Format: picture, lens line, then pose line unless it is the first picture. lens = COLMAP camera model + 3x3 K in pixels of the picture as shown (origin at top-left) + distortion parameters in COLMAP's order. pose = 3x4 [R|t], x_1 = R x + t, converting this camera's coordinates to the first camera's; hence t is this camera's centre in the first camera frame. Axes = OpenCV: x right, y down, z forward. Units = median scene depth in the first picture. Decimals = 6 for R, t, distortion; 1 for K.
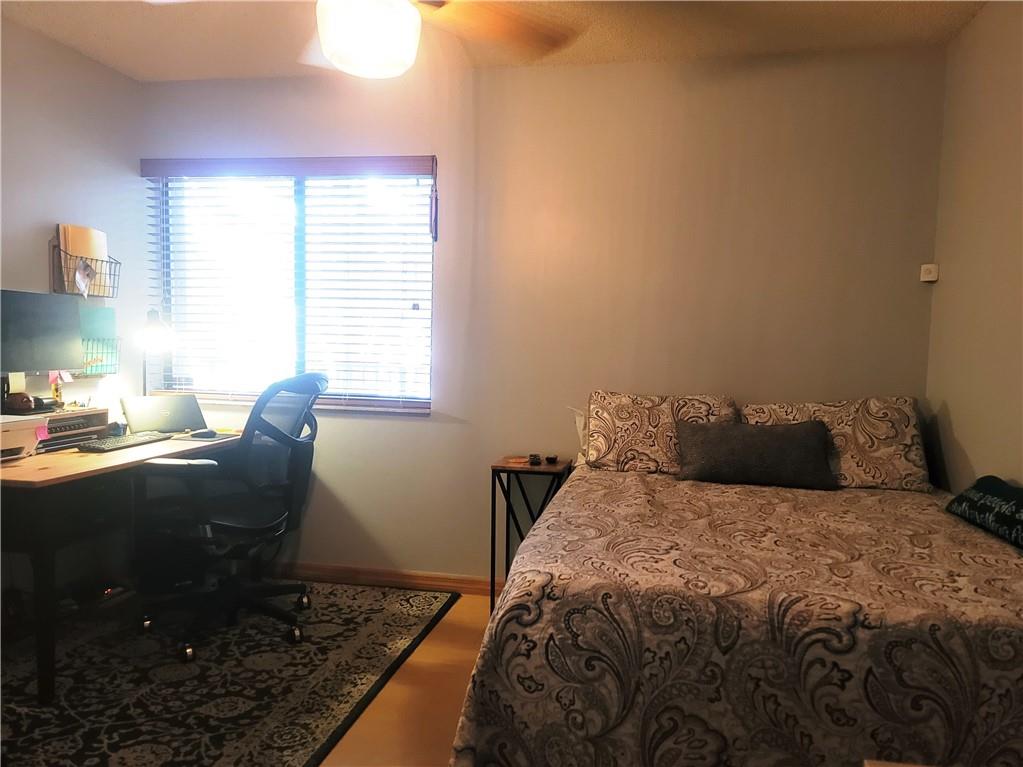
lens RADIAL K [[738.2, 0, 504.4], [0, 738.2, 382.2], [0, 0, 1]] dist [0.067093, -0.049584]
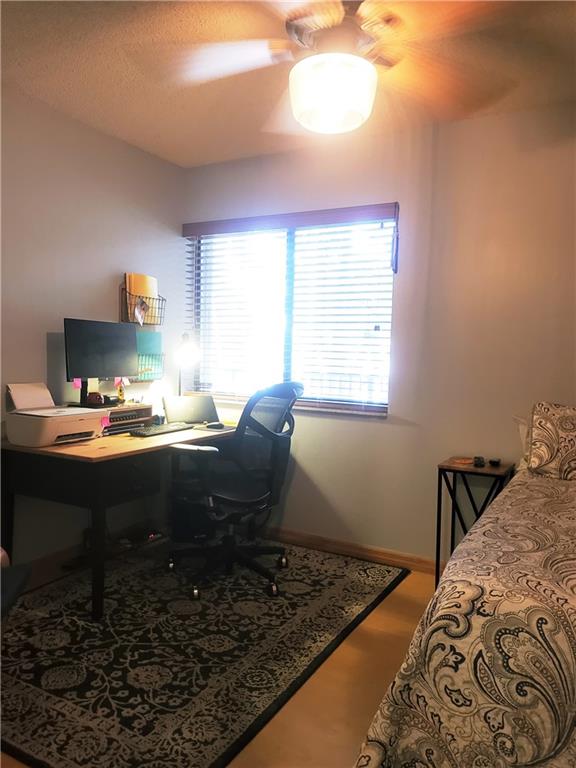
lens RADIAL K [[554.2, 0, 283.7], [0, 554.2, 386.6], [0, 0, 1]] dist [0.067093, -0.049584]
pose [[0.951116, 0.020770, -0.308134, 0.020179], [-0.019854, 0.999784, 0.006107, -0.010314], [0.308195, 0.000309, 0.951323, 0.102546]]
